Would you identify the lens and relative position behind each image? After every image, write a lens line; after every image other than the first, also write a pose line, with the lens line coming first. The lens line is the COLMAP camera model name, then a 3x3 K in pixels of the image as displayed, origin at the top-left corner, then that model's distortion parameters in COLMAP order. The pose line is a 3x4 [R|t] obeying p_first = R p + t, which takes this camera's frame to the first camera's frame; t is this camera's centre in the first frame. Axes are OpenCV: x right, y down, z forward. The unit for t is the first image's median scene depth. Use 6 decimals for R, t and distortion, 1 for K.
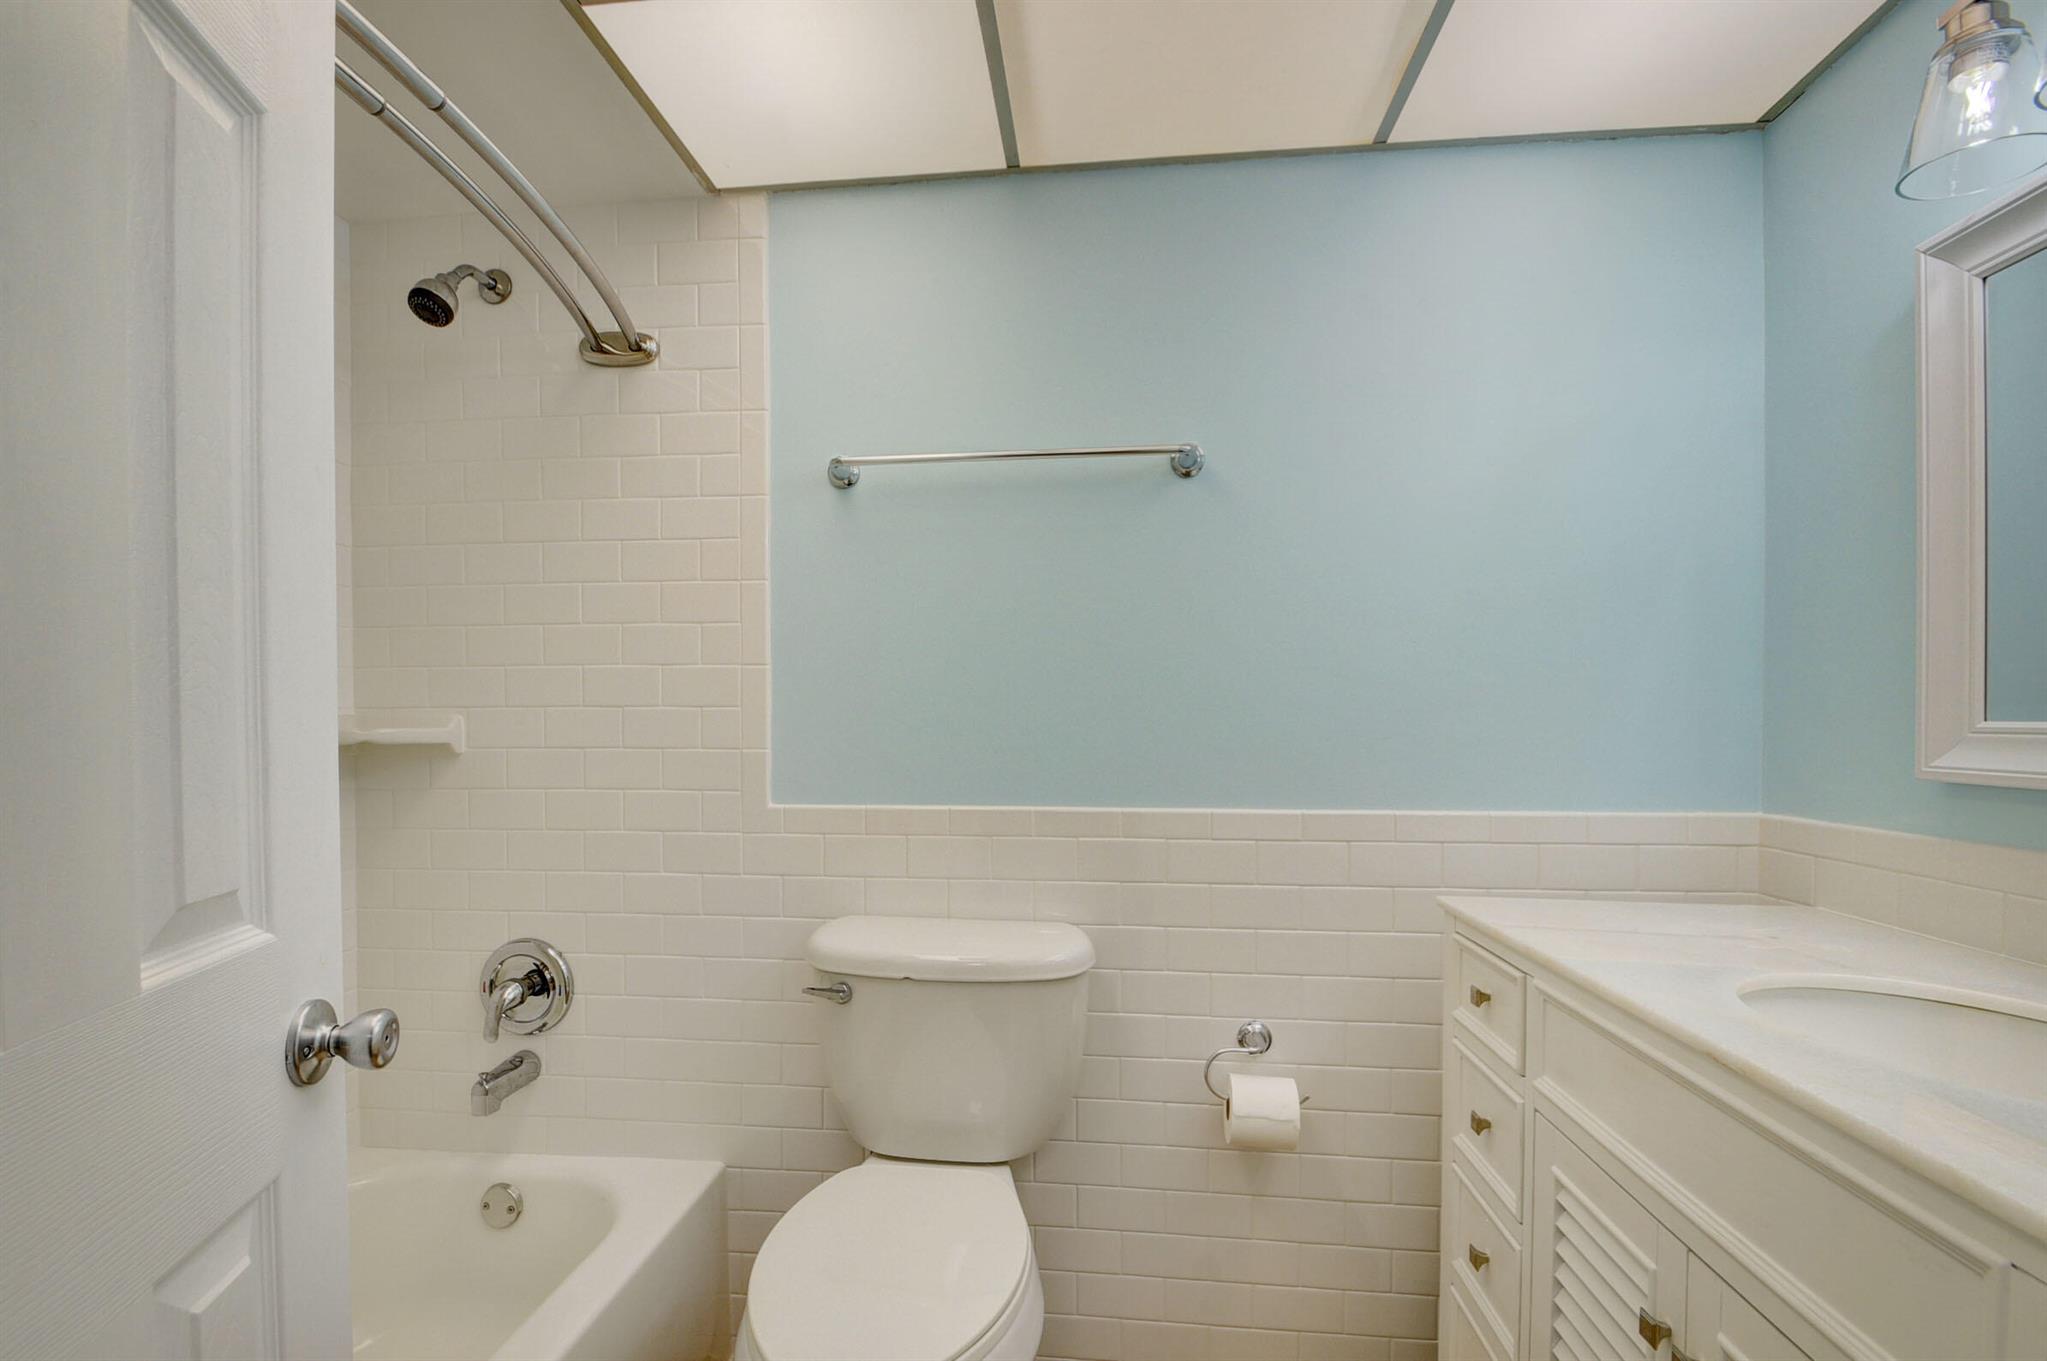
lens RADIAL K [[903.8, 0, 1012.0], [0, 903.8, 740.9], [0, 0, 1]] dist [0.009383, -0.013506]
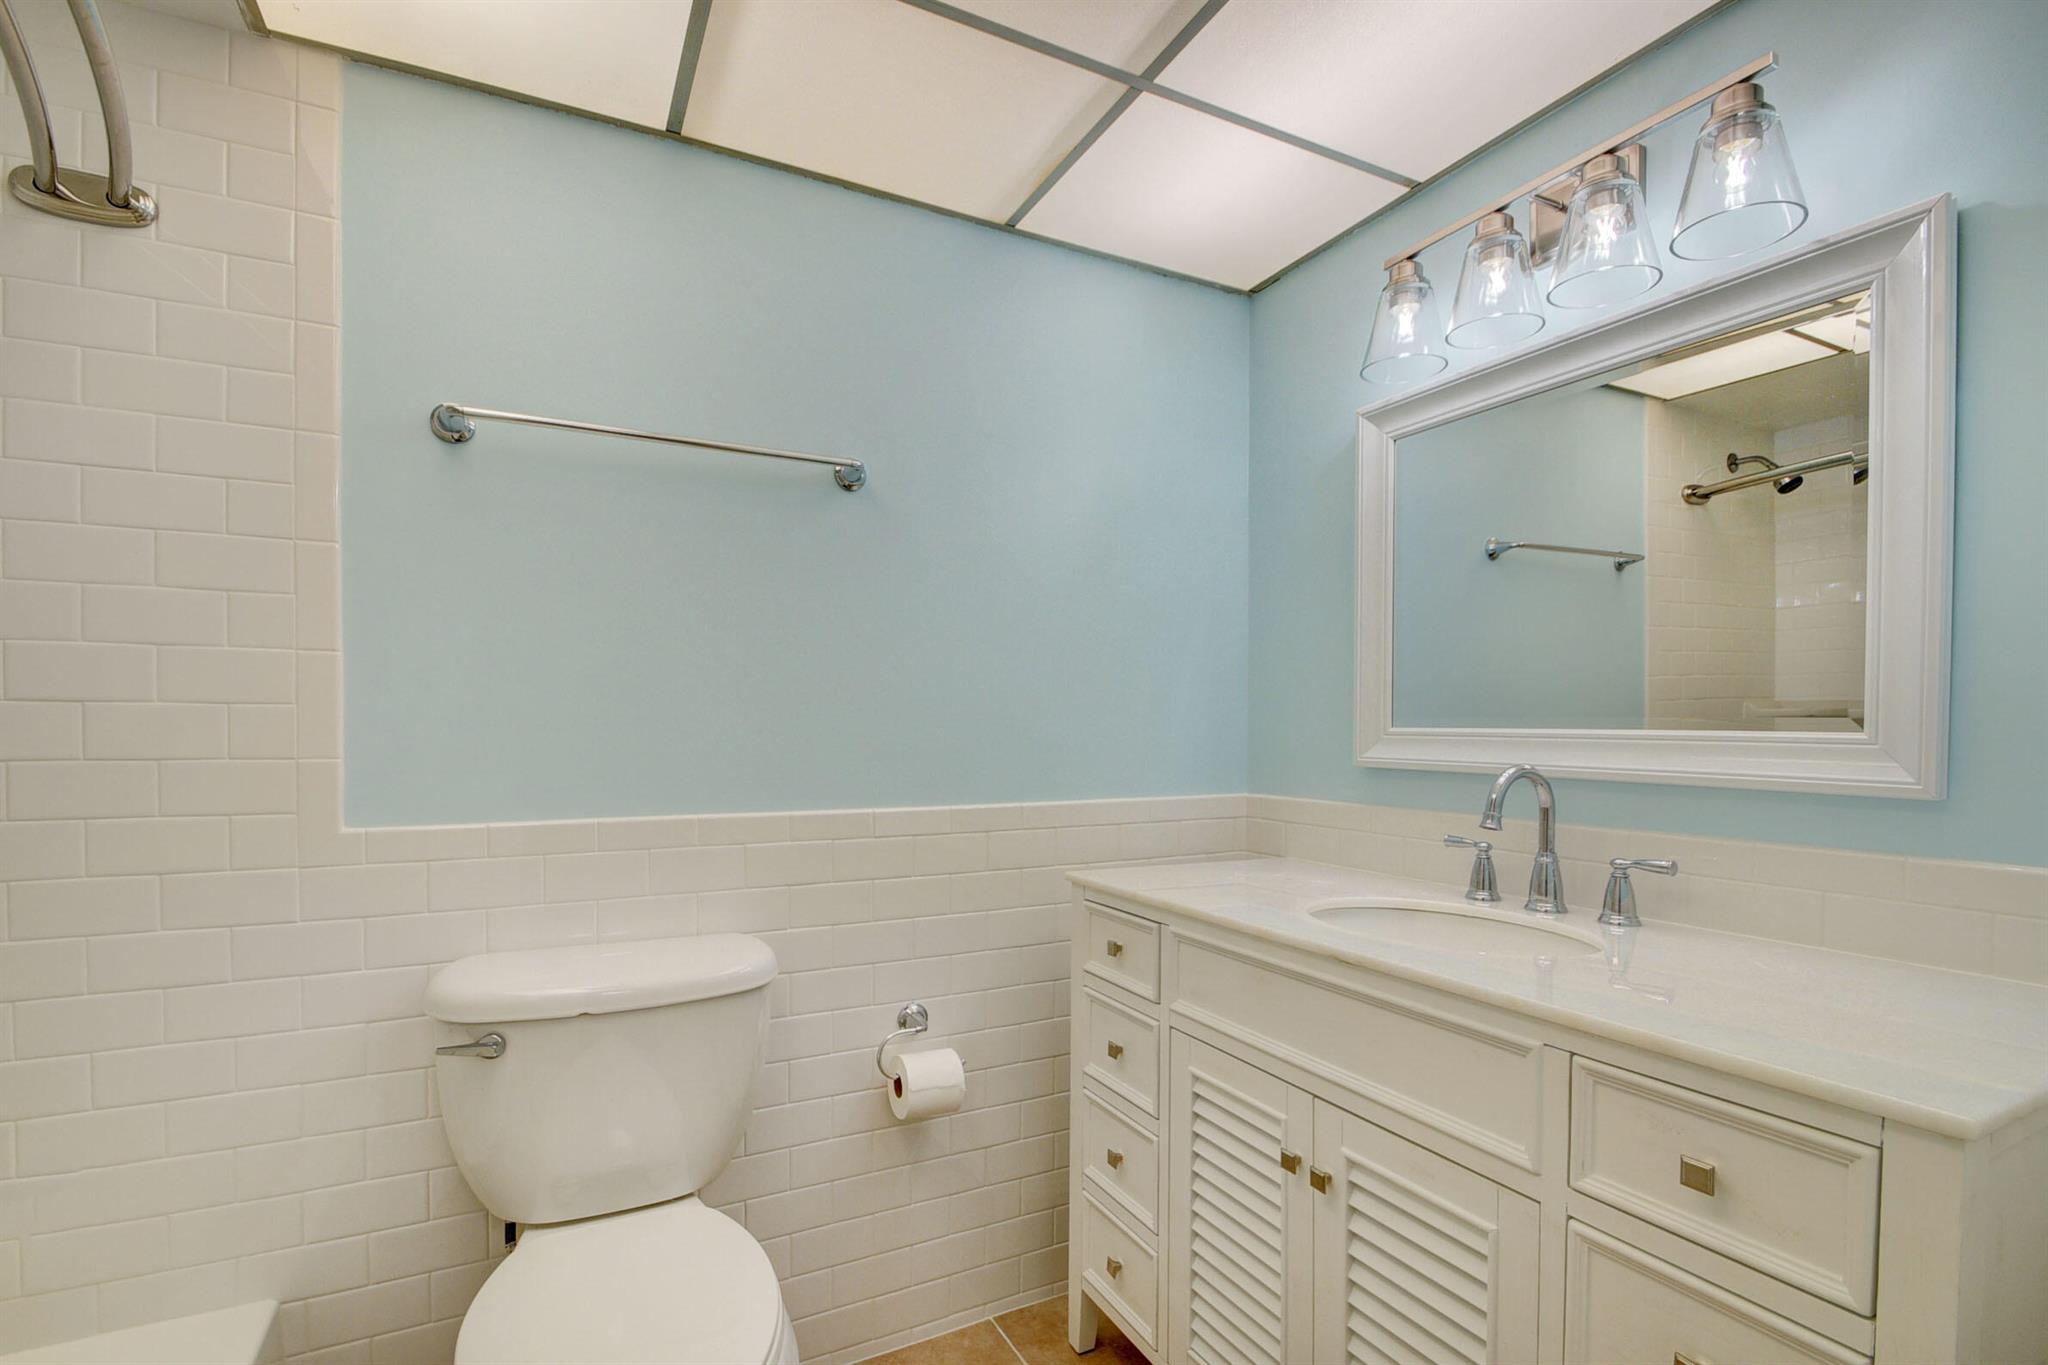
lens RADIAL K [[920.4, 0, 995.8], [0, 920.4, 747.7], [0, 0, 1]] dist [0.012082, -0.016835]
pose [[0.840725, -0.009030, 0.541387, -0.258373], [0.007055, 0.999959, 0.005722, -0.001411], [-0.541416, -0.000991, 0.840754, 0.020190]]
